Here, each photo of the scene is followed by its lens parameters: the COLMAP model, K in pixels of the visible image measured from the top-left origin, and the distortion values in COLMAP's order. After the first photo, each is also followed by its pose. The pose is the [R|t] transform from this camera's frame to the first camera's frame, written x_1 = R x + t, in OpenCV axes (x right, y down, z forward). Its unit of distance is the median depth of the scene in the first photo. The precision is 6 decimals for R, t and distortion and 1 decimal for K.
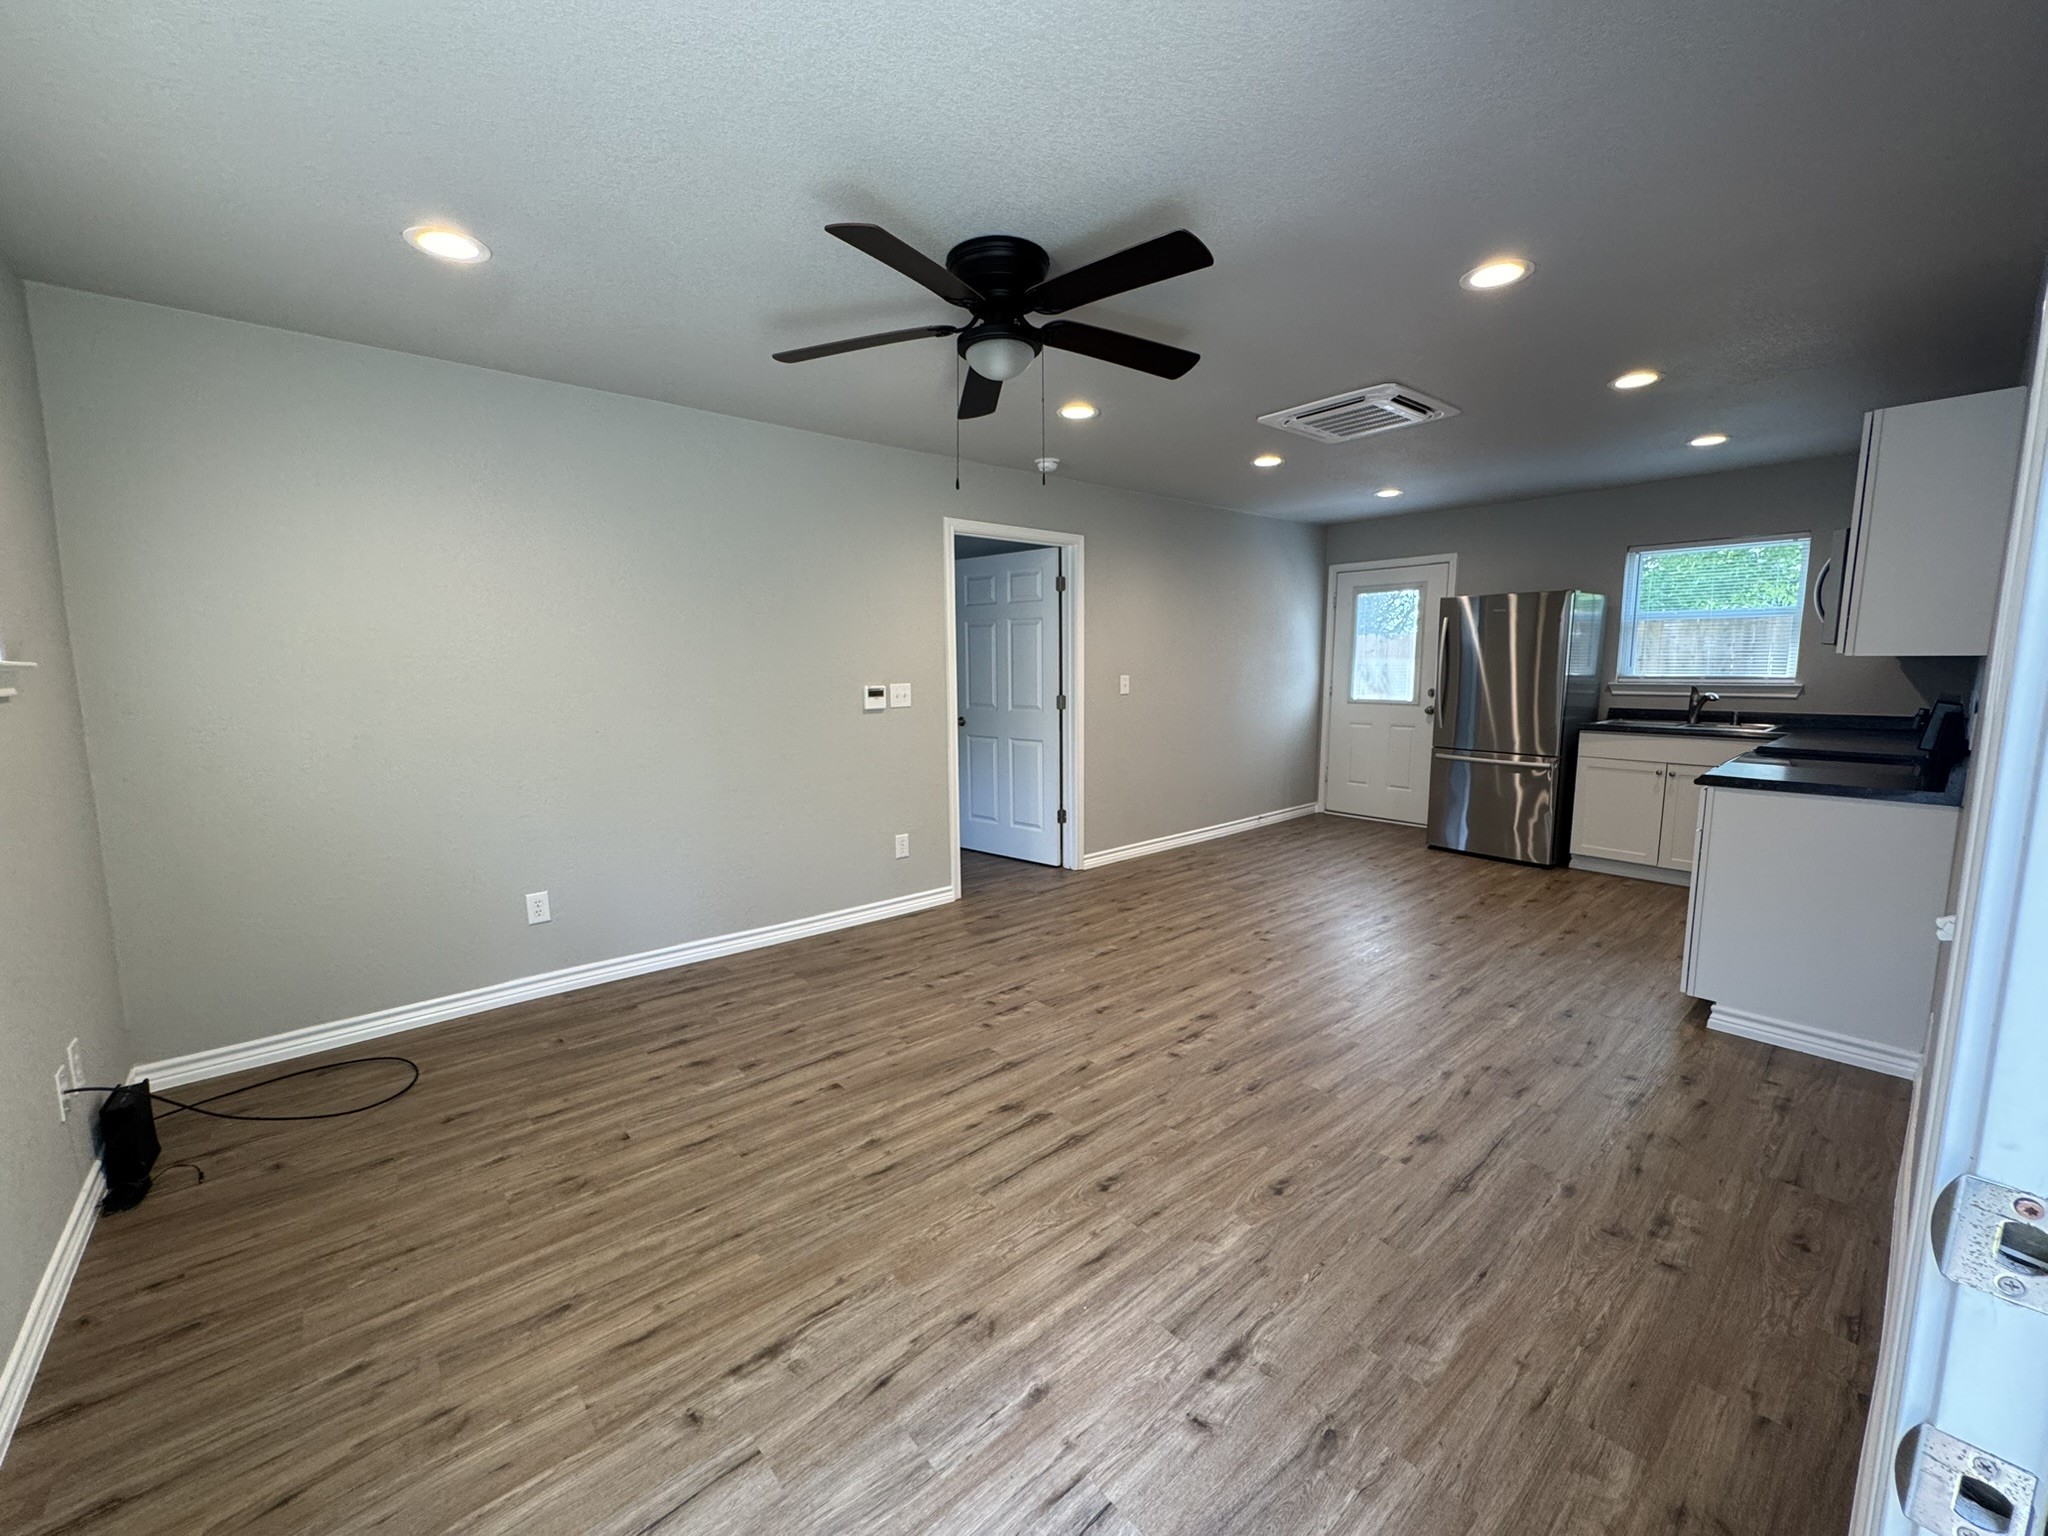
lens RADIAL K [[823.8, 0, 1023.4], [0, 823.8, 768.3], [0, 0, 1]] dist [-0.004384, 0.001020]
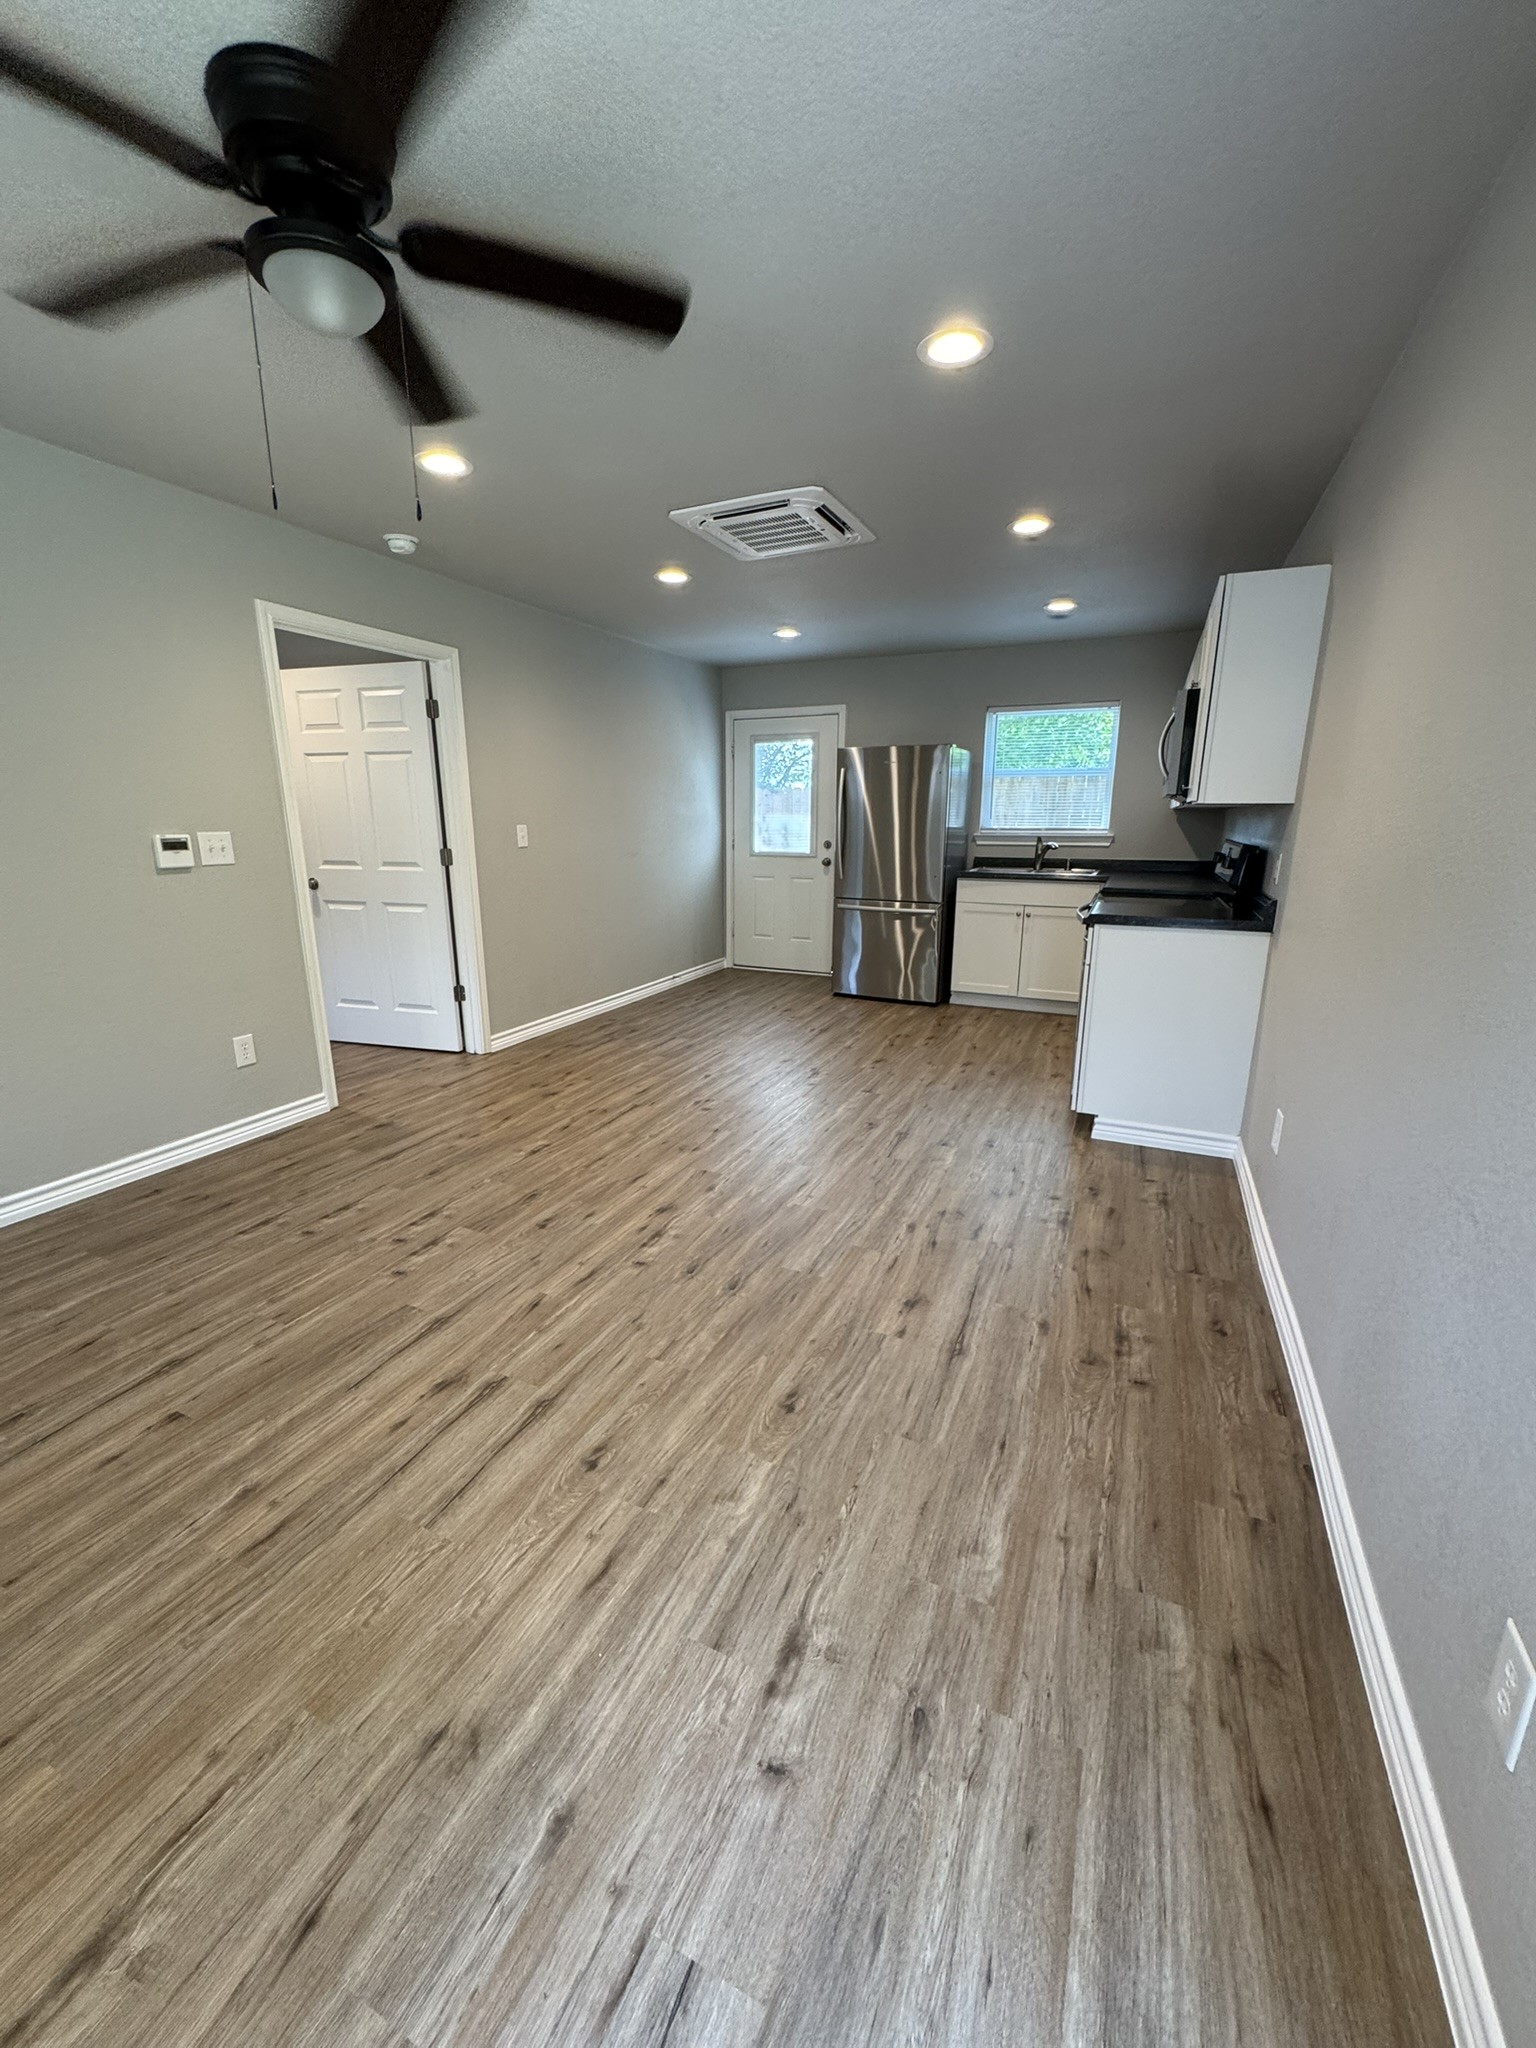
lens RADIAL K [[818.9, 0, 767.4], [0, 818.9, 1022.8], [0, 0, 1]] dist [-0.004161, 0.000745]
pose [[0.908151, -0.093438, 0.408083, -0.023153], [0.046011, 0.991146, 0.124546, -0.004205], [-0.416108, -0.094330, 0.904409, 0.192003]]
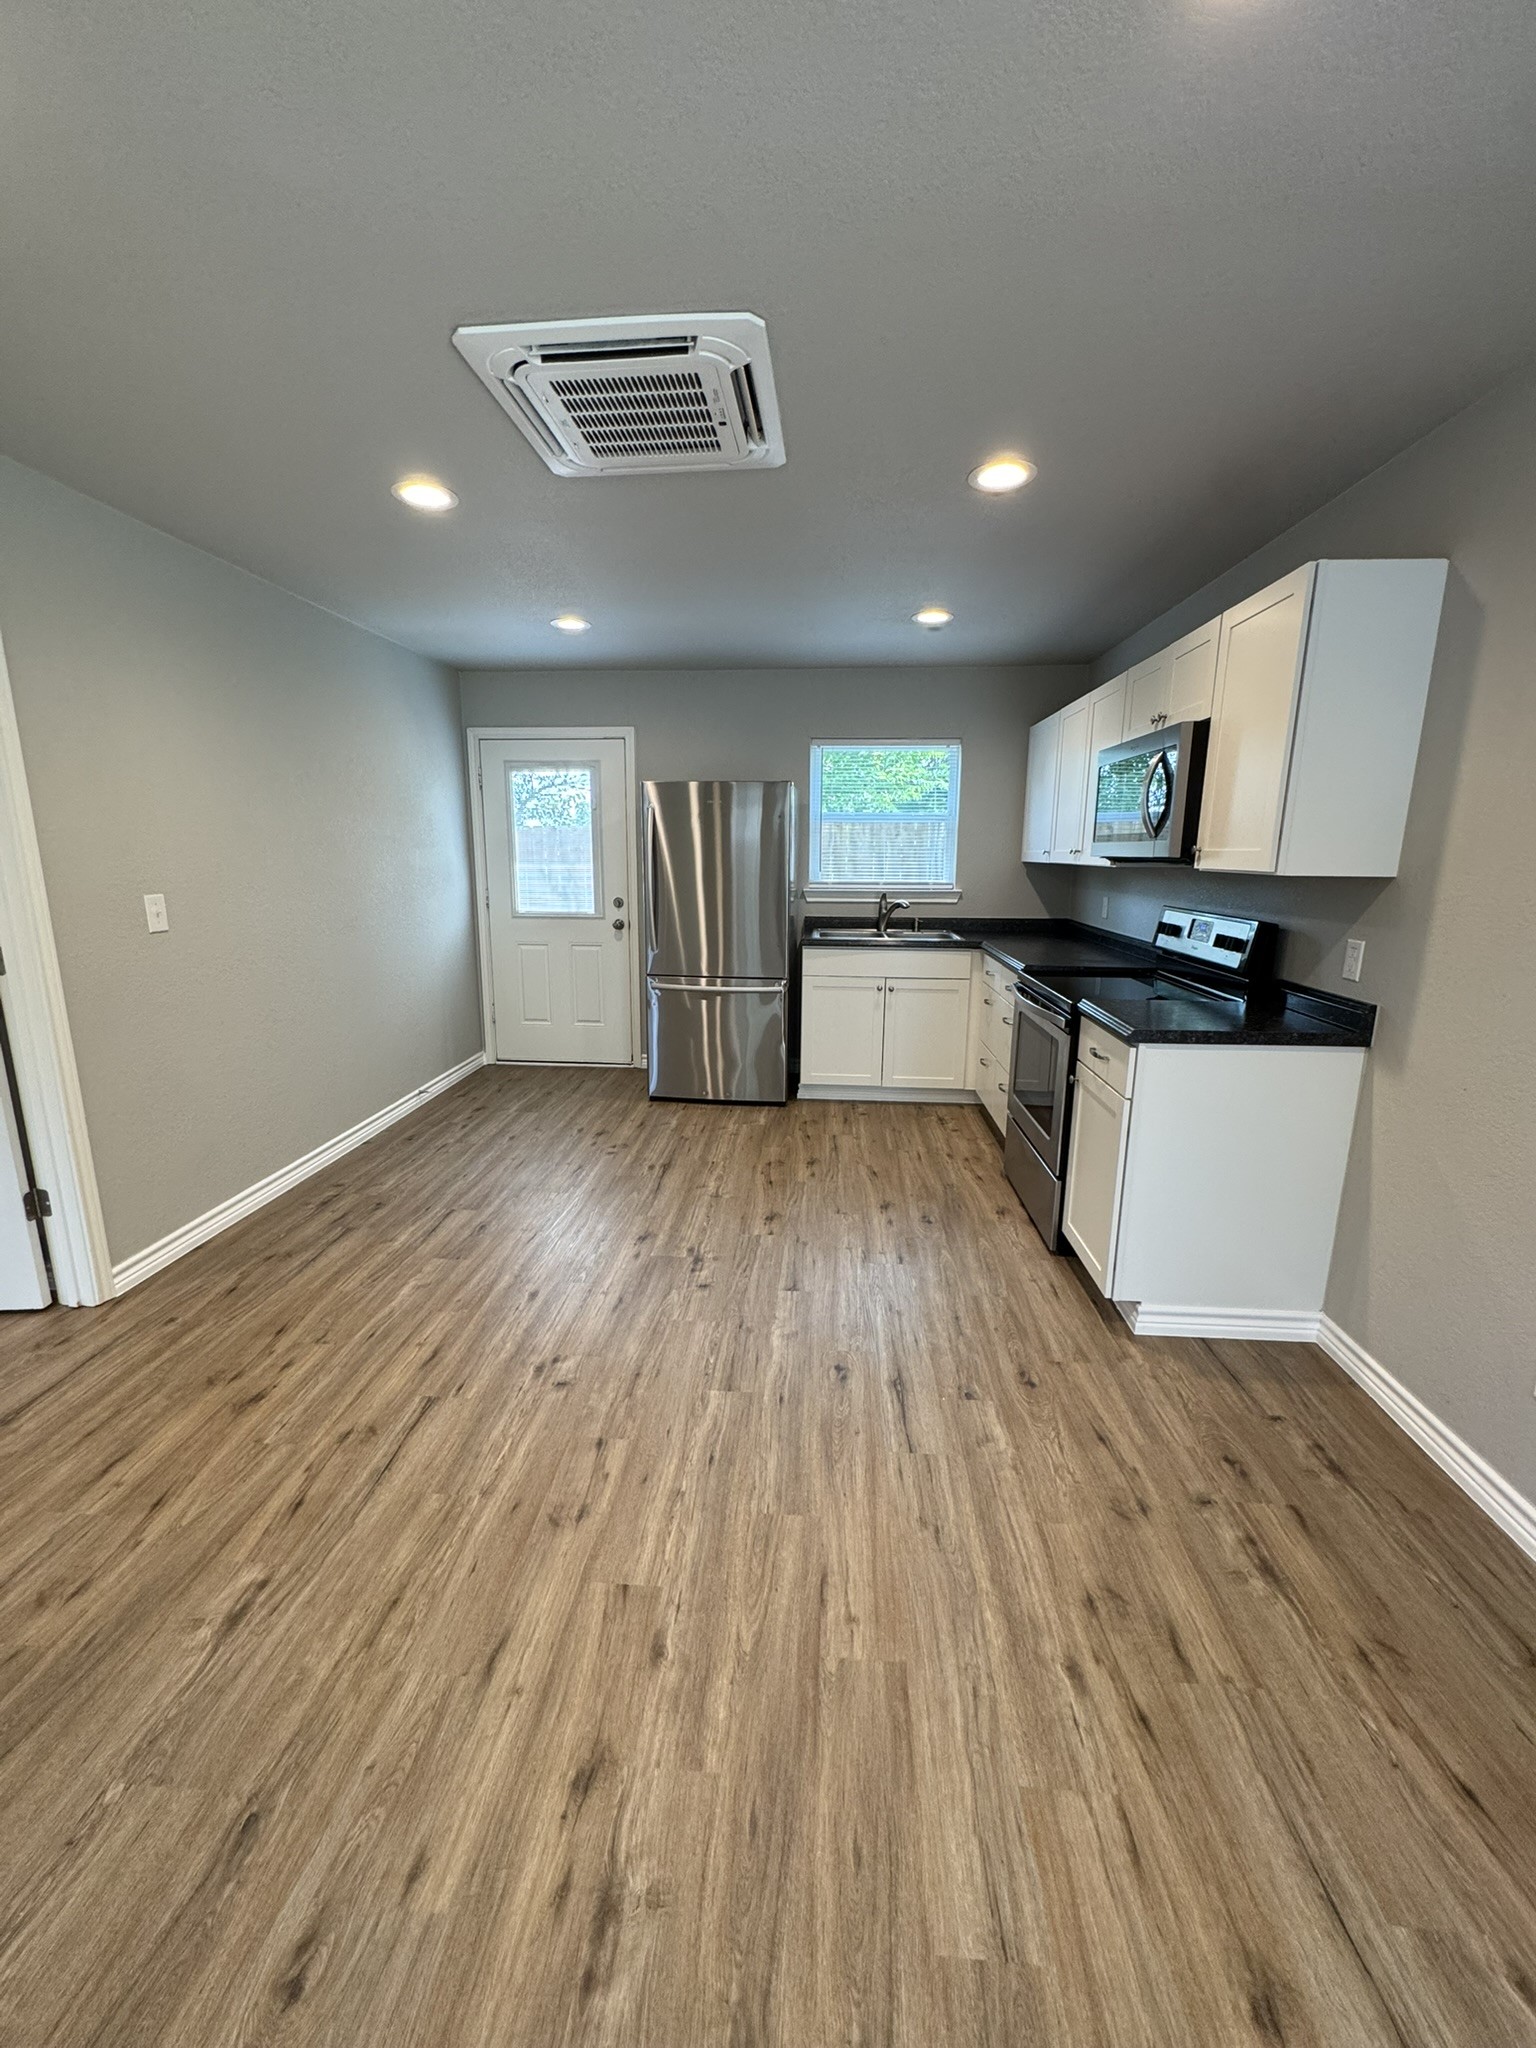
lens RADIAL K [[819.4, 0, 764.7], [0, 819.4, 1023.5], [0, 0, 1]] dist [-0.002679, 0.000384]
pose [[0.707960, -0.133672, 0.693487, 0.059356], [0.080901, 0.990811, 0.108393, -0.113739], [-0.701604, -0.020634, 0.712269, 0.741755]]
